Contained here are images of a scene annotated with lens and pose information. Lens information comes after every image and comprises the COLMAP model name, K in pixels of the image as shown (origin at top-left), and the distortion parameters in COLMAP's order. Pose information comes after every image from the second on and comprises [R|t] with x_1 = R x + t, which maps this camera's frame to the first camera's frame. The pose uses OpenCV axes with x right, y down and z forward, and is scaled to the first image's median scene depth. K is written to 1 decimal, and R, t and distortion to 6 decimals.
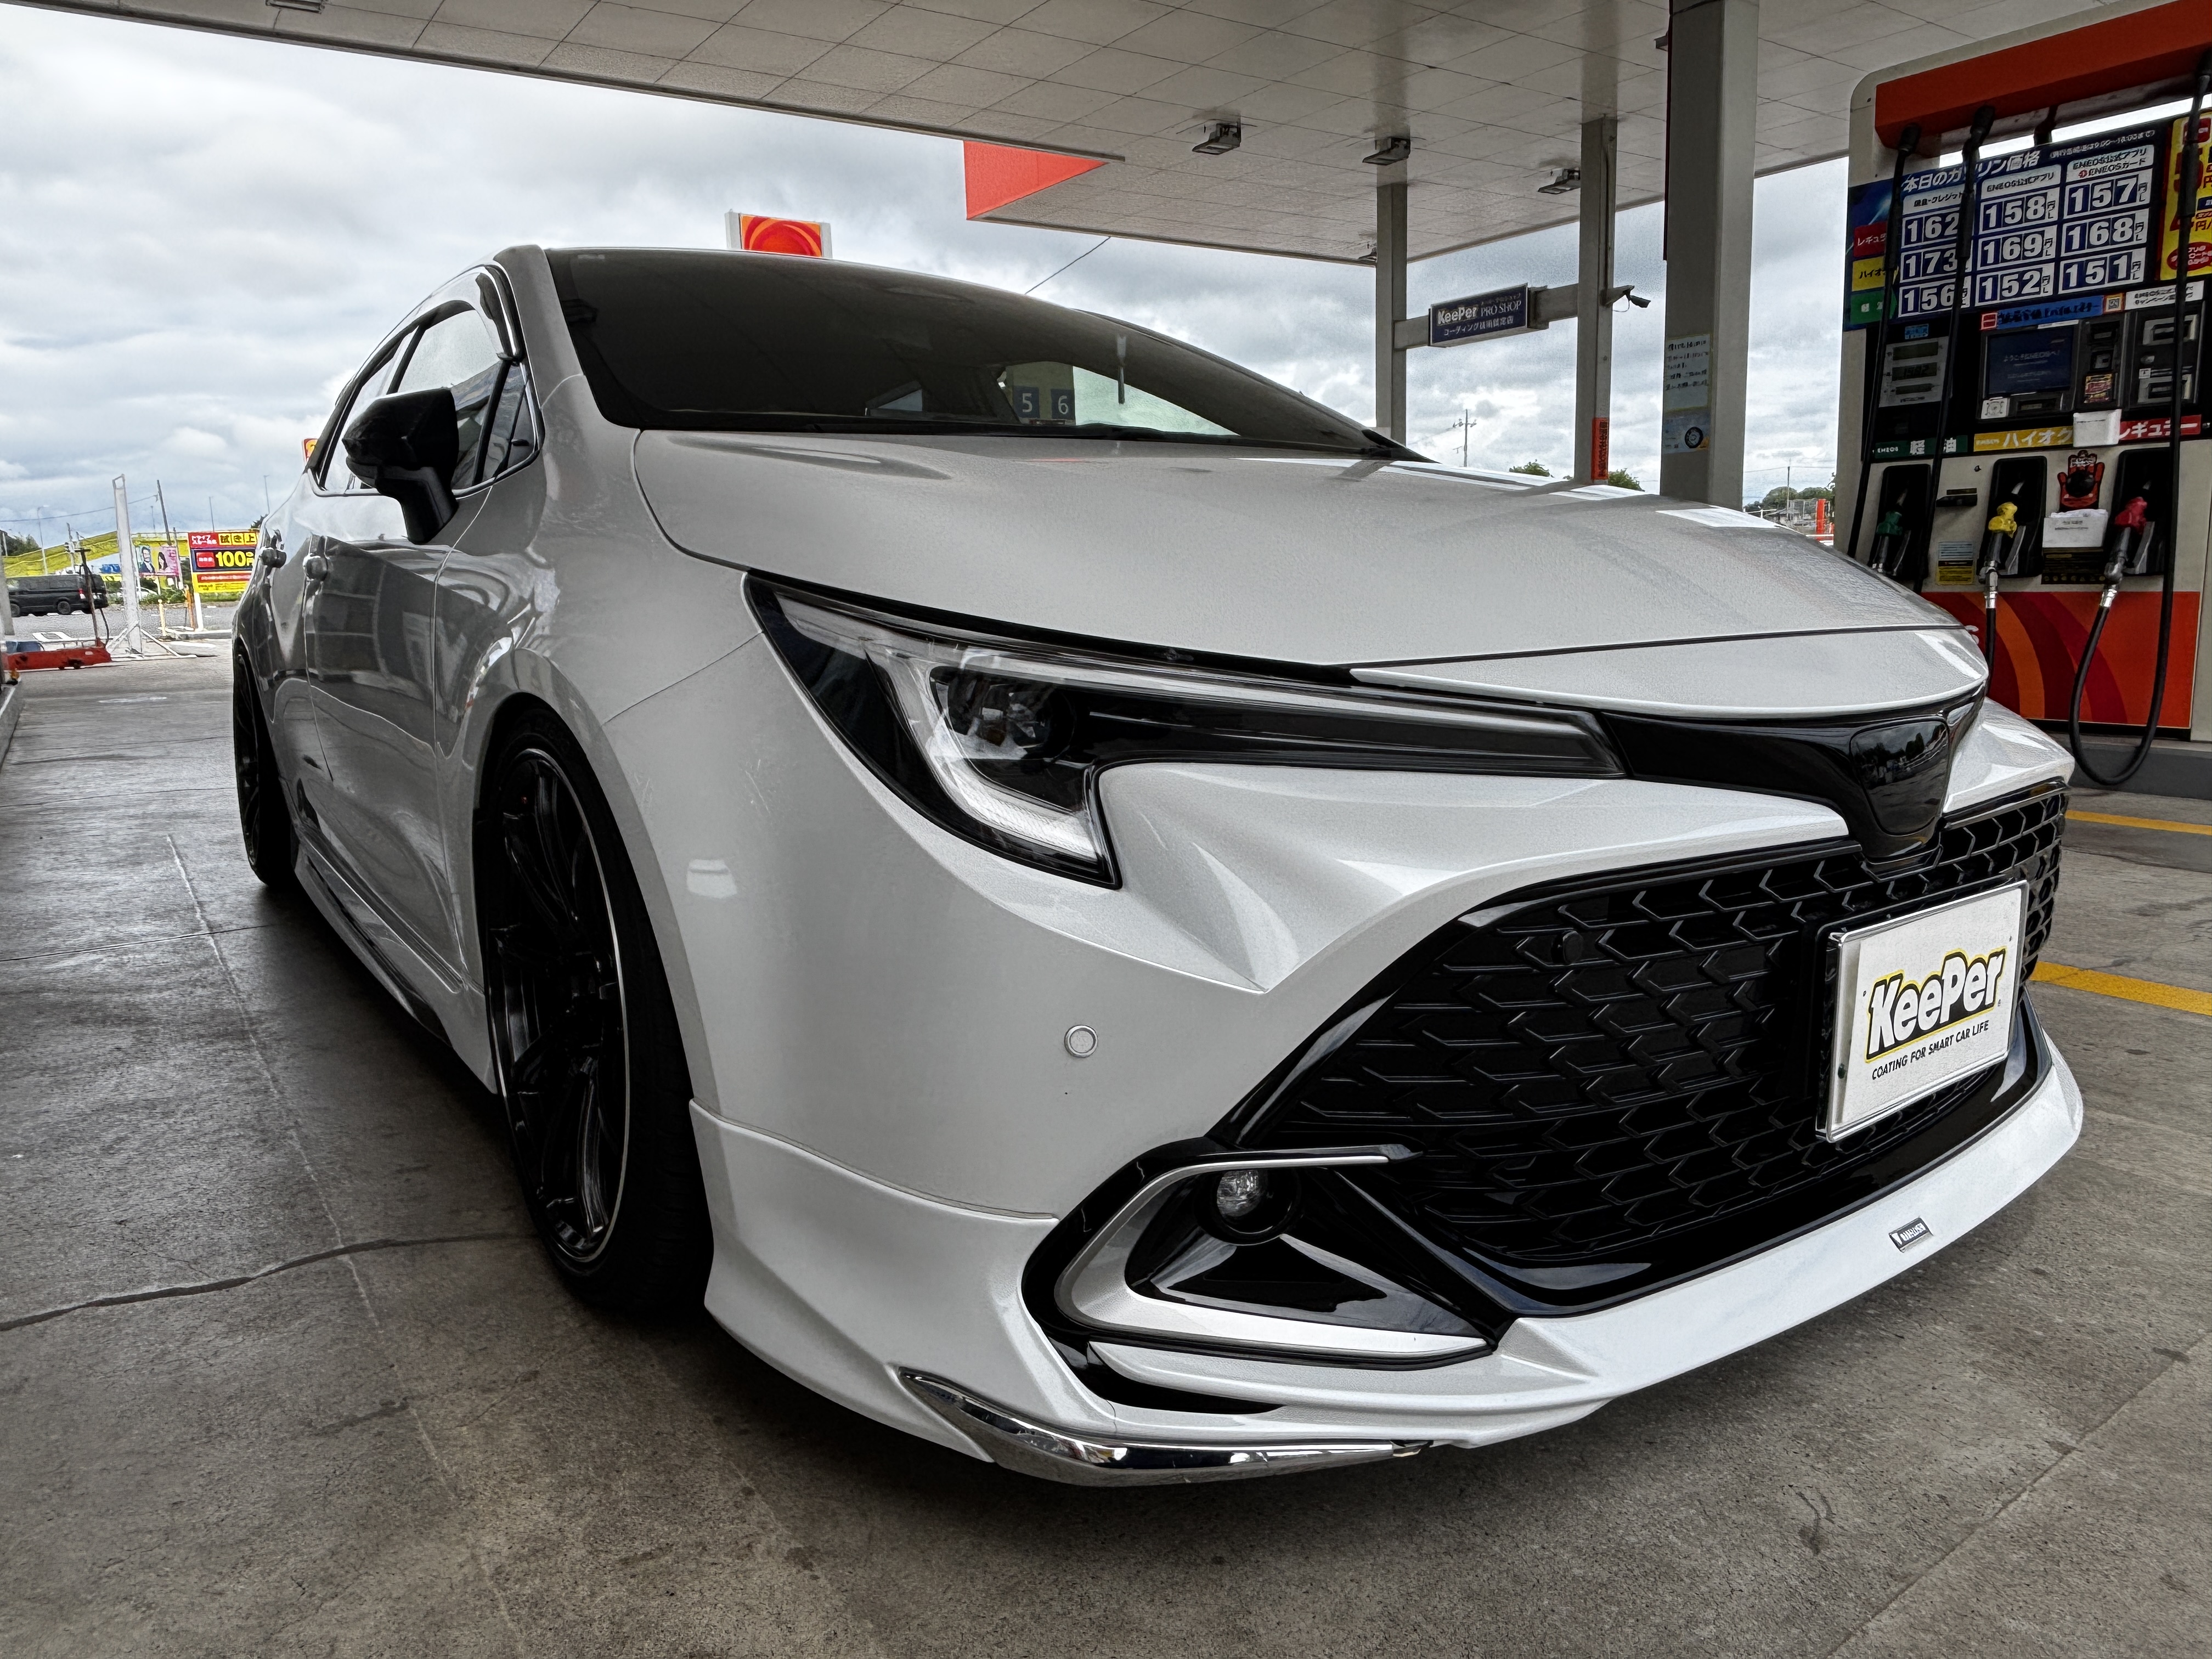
lens RADIAL K [[1427.2, 0, 1105.9], [0, 1427.2, 837.1], [0, 0, 1]] dist [-0.009599, -0.003488]
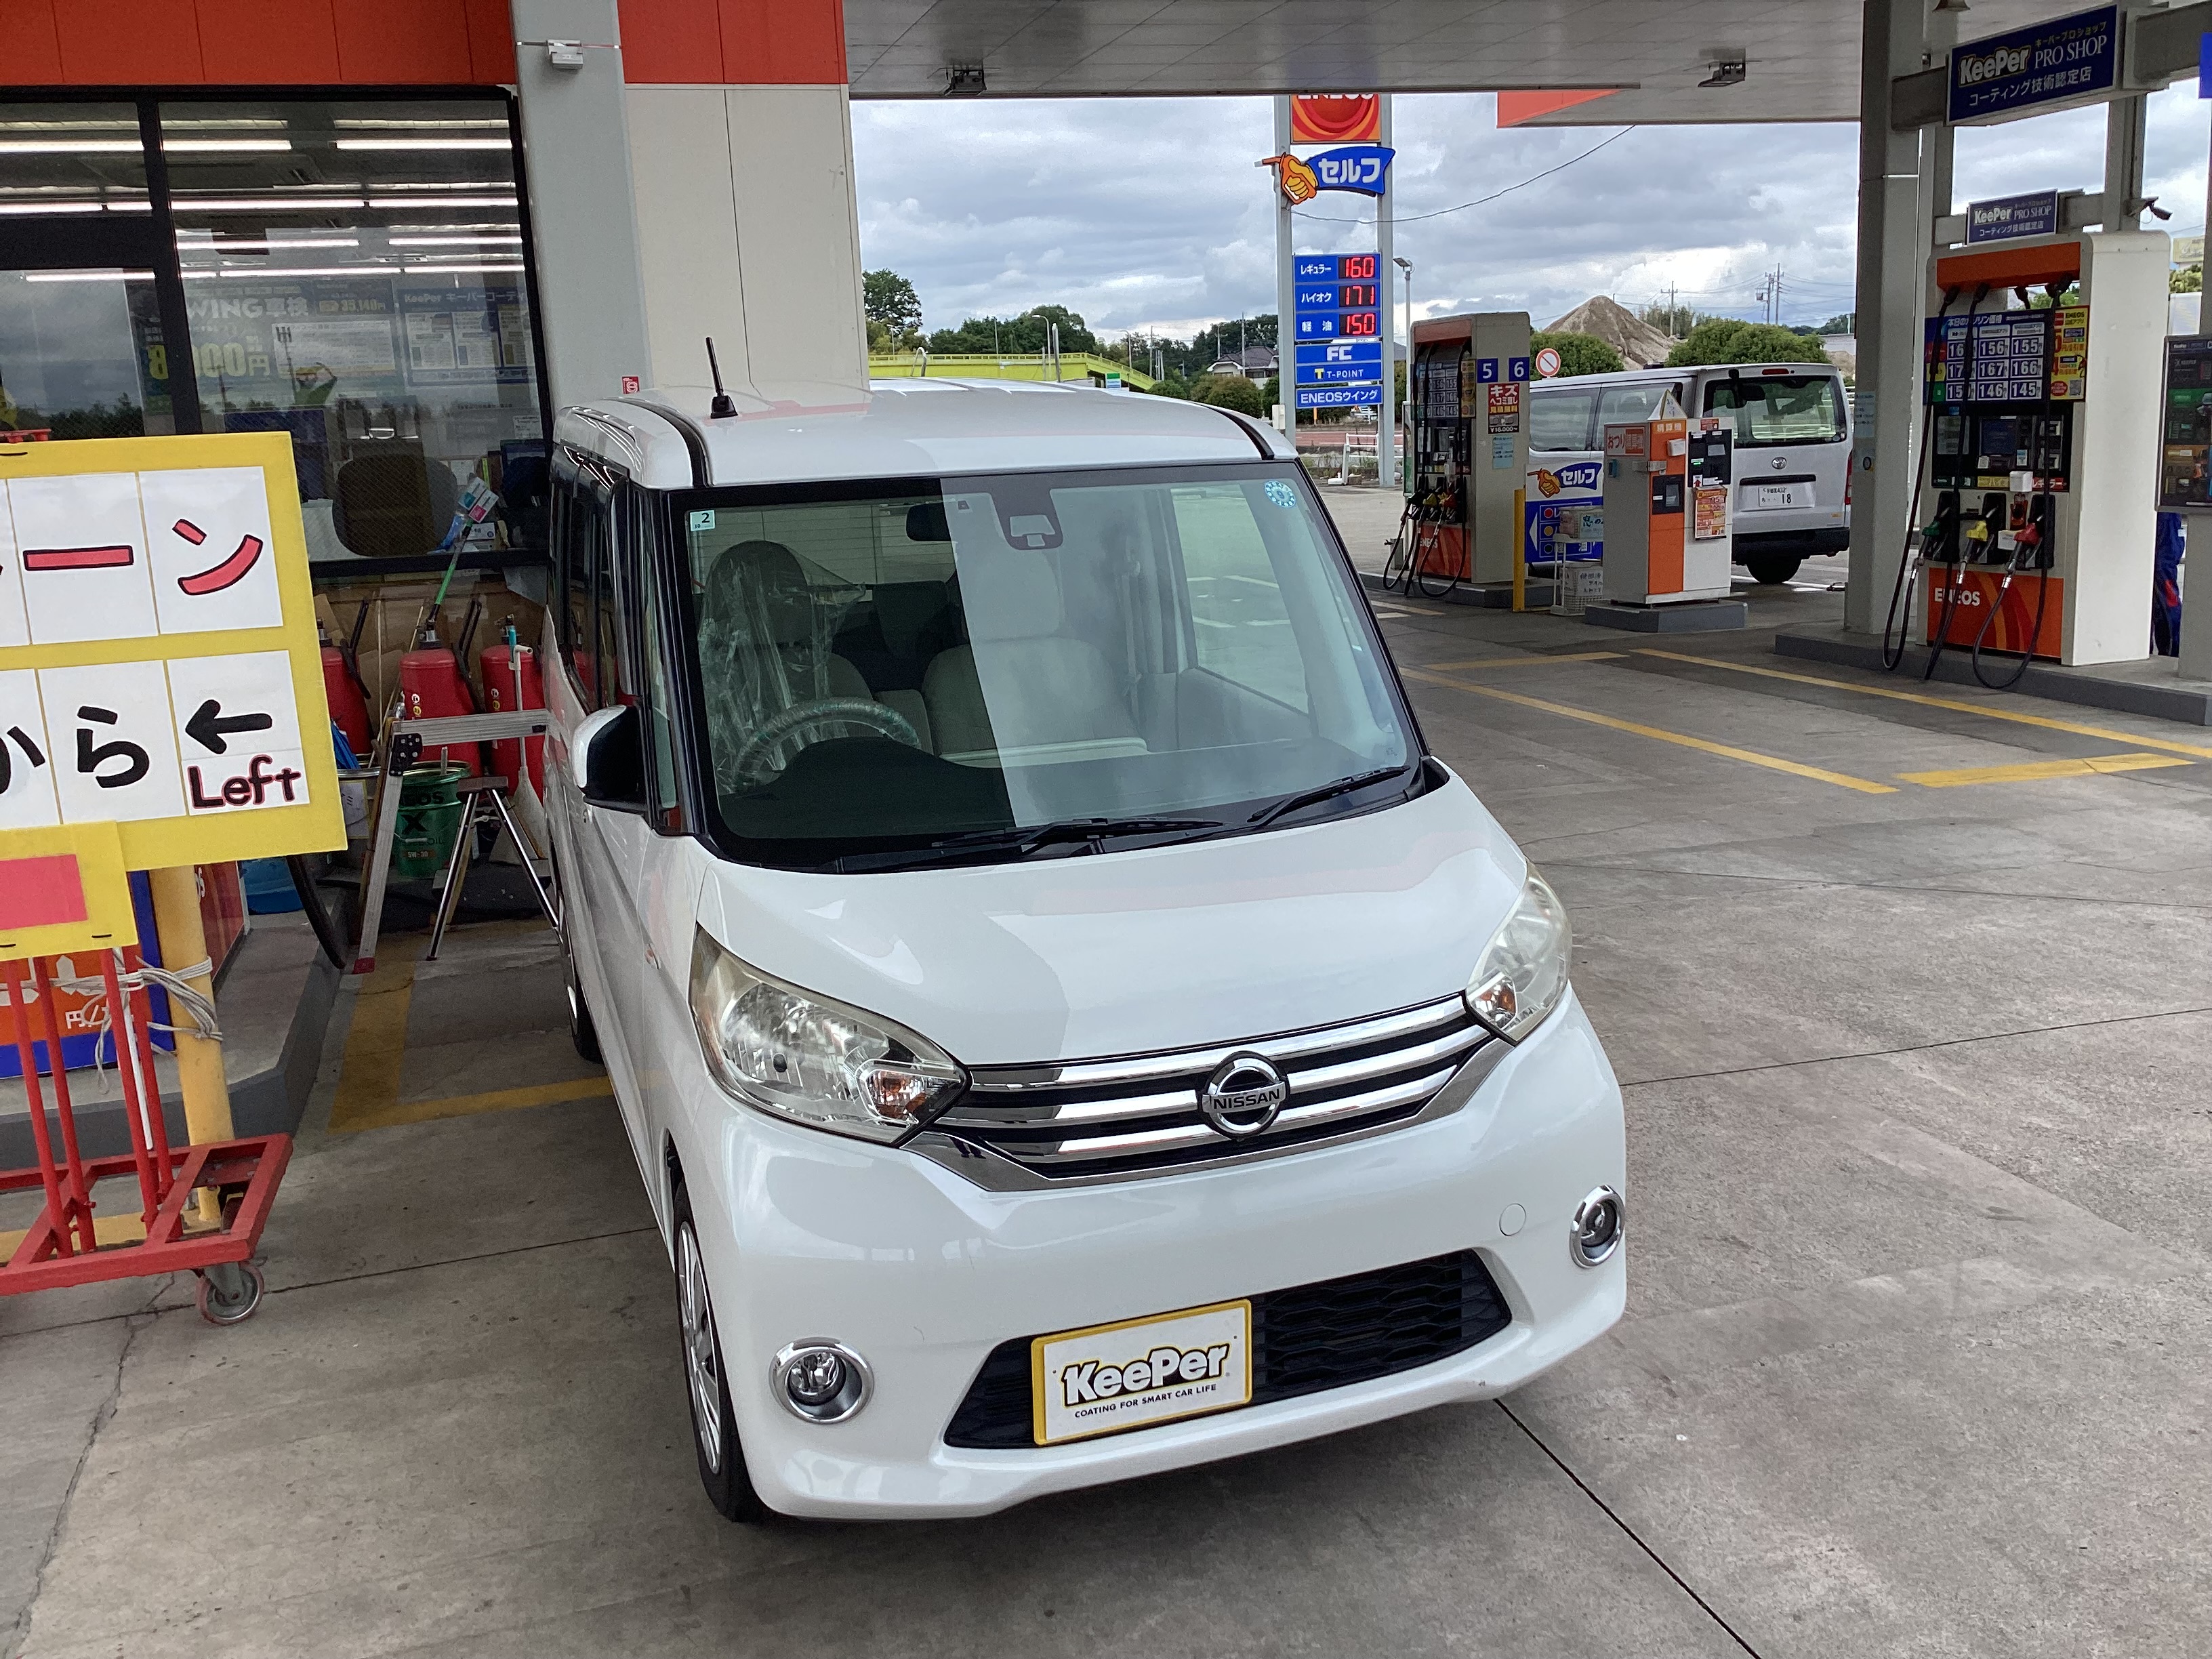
lens RADIAL K [[1968.9, 0, 1115.2], [0, 1968.9, 824.8], [0, 0, 1]] dist [0.070463, -0.116204]
pose [[0.947040, 0.058465, -0.315750, 0.408912], [-0.049236, 0.998097, 0.037136, 0.083450], [0.317320, -0.019623, 0.948116, -1.494561]]
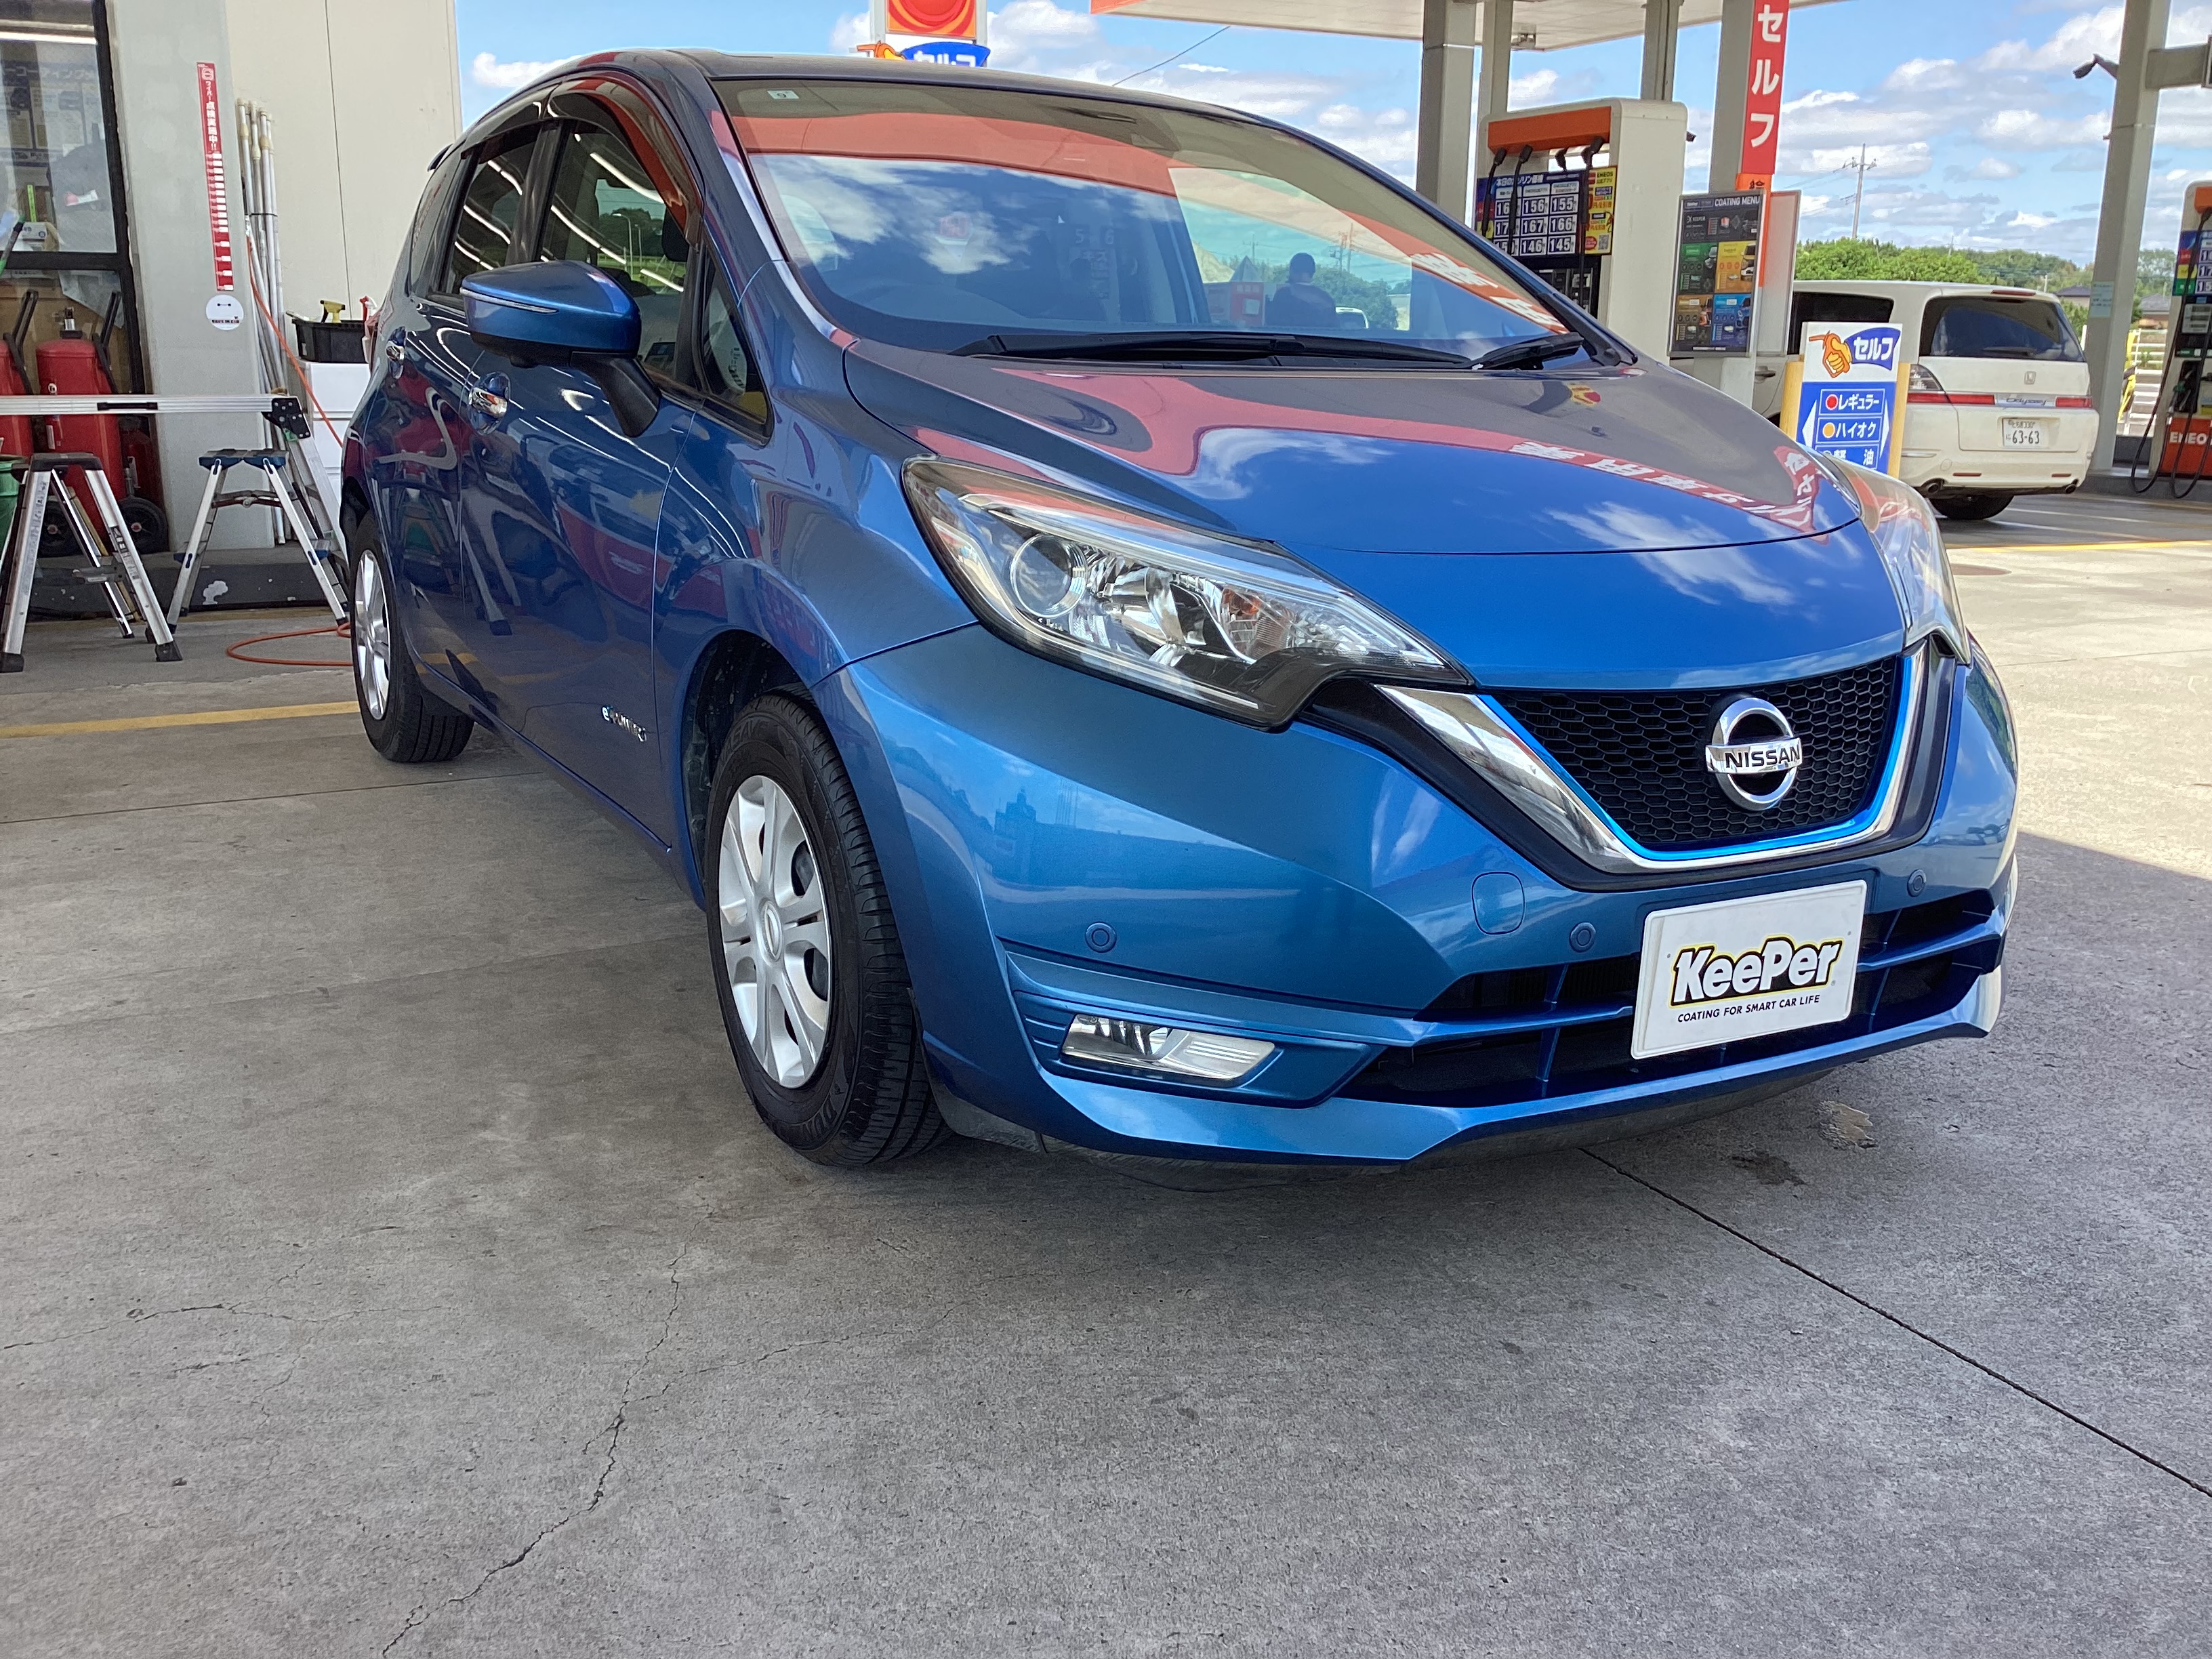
lens RADIAL K [[1968.9, 0, 1096.5], [0, 1968.9, 832.8], [0, 0, 1]] dist [0.070463, -0.116204]
pose [[0.989702, 0.078297, -0.119831, 0.426341], [-0.071074, 0.995453, 0.063413, 0.229783], [0.124251, -0.054243, 0.990767, -1.563760]]
